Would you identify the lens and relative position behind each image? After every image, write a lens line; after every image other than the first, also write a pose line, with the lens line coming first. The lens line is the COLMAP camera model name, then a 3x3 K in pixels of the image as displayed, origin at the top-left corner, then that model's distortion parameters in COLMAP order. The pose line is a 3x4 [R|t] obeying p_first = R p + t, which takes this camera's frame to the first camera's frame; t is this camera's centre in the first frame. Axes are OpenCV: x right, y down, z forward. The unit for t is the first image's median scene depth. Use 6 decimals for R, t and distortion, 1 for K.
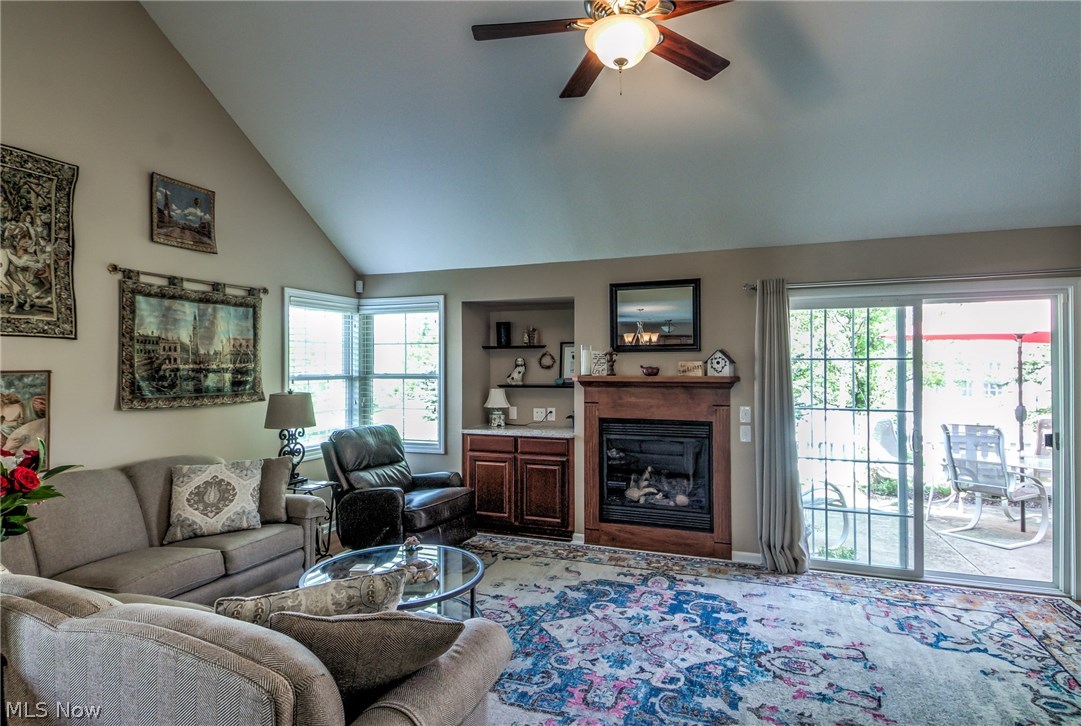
lens RADIAL K [[593.0, 0, 526.0], [0, 593.0, 358.1], [0, 0, 1]] dist [0.017520, -0.000811]
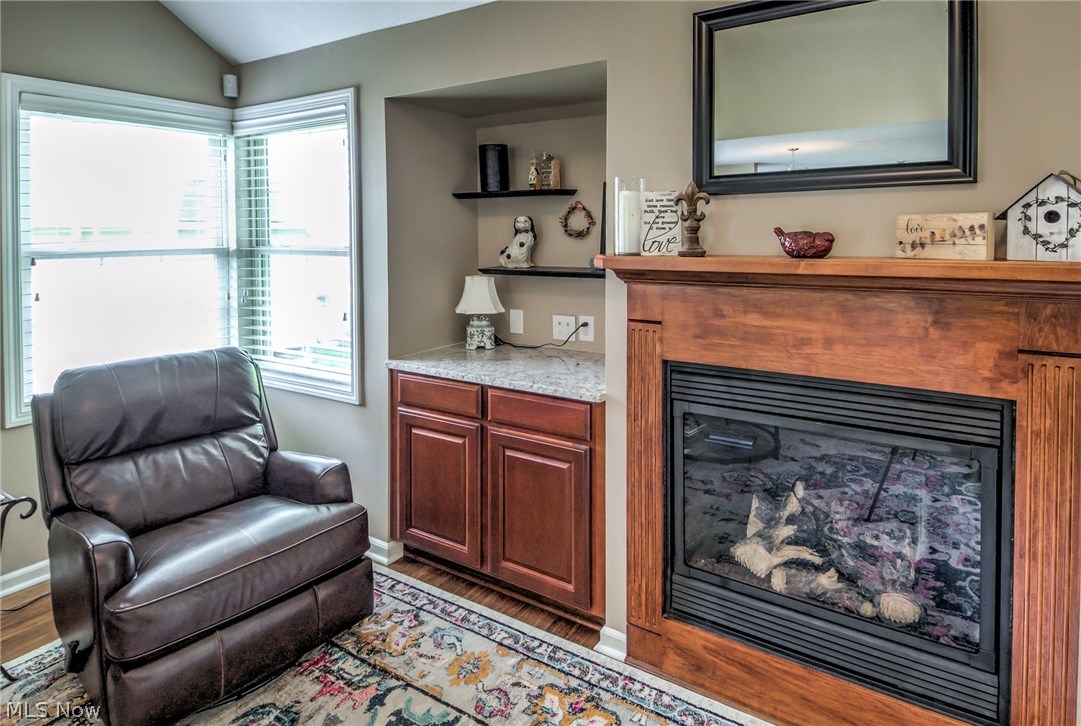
lens RADIAL K [[621.8, 0, 513.4], [0, 621.8, 258.8], [0, 0, 1]] dist [0.045895, -0.033595]
pose [[0.973188, 0.009422, -0.229819, 0.122776], [0.002224, 0.998728, 0.050364, 0.011327], [0.230001, -0.049525, 0.971929, 0.581239]]
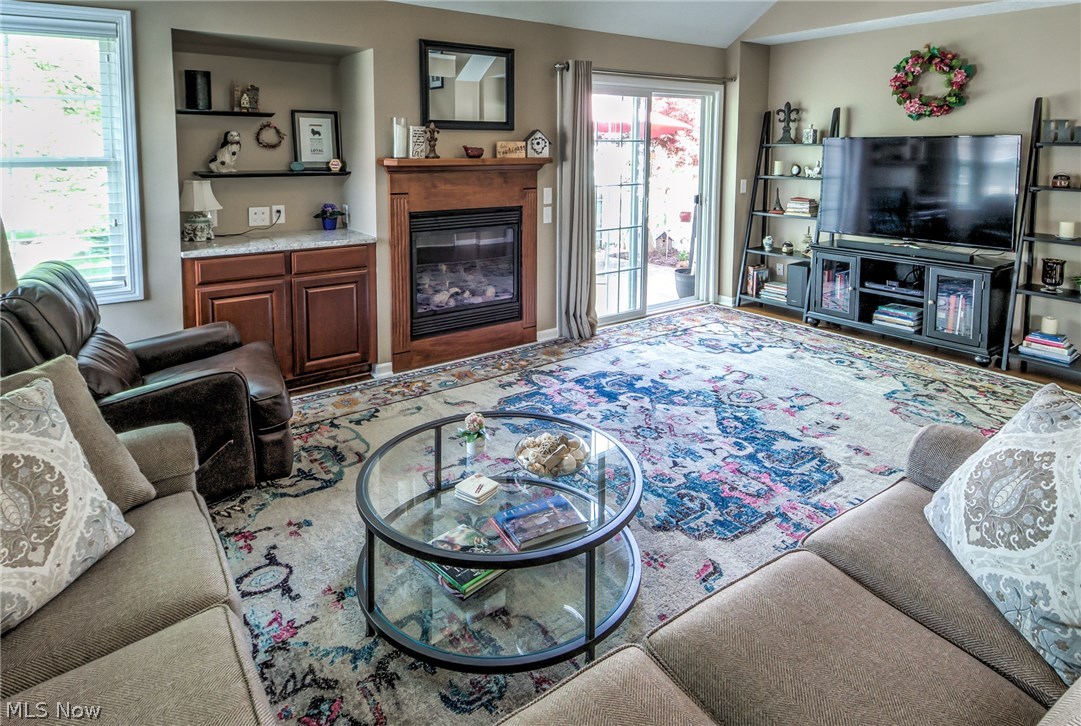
lens RADIAL K [[622.2, 0, 545.8], [0, 622.2, 215.0], [0, 0, 1]] dist [0.009462, -0.003573]
pose [[0.538889, -0.084294, 0.838149, -0.476865], [-0.019599, 0.993457, 0.112515, 0.008447], [-0.842149, -0.077061, 0.533711, 0.415776]]
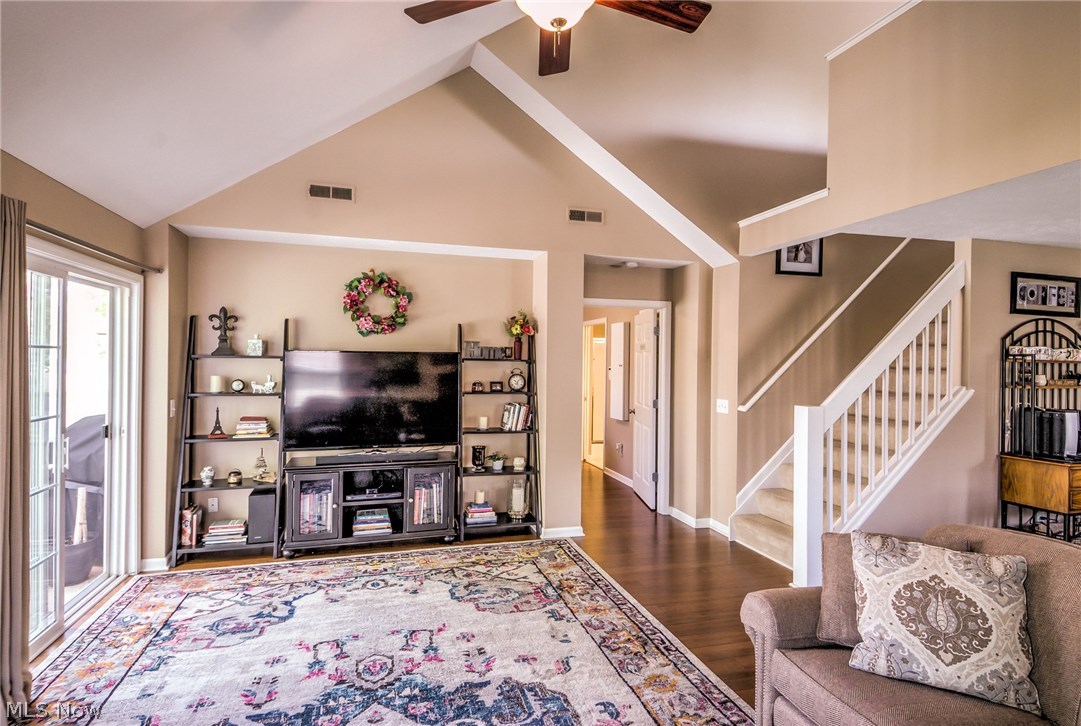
lens RADIAL K [[556.0, 0, 540.4], [0, 556.0, 368.7], [0, 0, 1]] dist [0.004906, -0.004478]
pose [[-0.607231, -0.011940, 0.794435, -0.261026], [-0.021831, 0.999760, -0.001660, 0.009809], [-0.794225, -0.018351, -0.607346, 0.806551]]
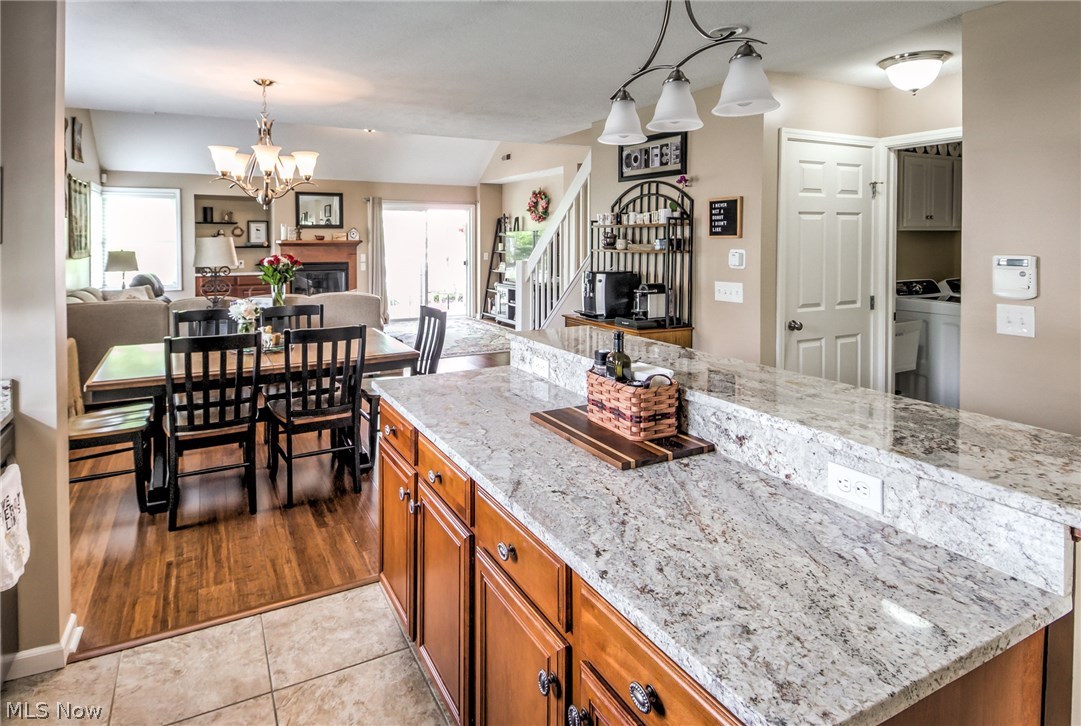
lens RADIAL K [[621.8, 0, 538.9], [0, 621.8, 251.1], [0, 0, 1]] dist [0.045895, -0.033595]
pose [[0.641153, -0.014168, 0.767282, -0.906594], [-0.014537, 0.999426, 0.030602, -0.008748], [-0.767275, -0.030774, 0.640579, -0.889819]]
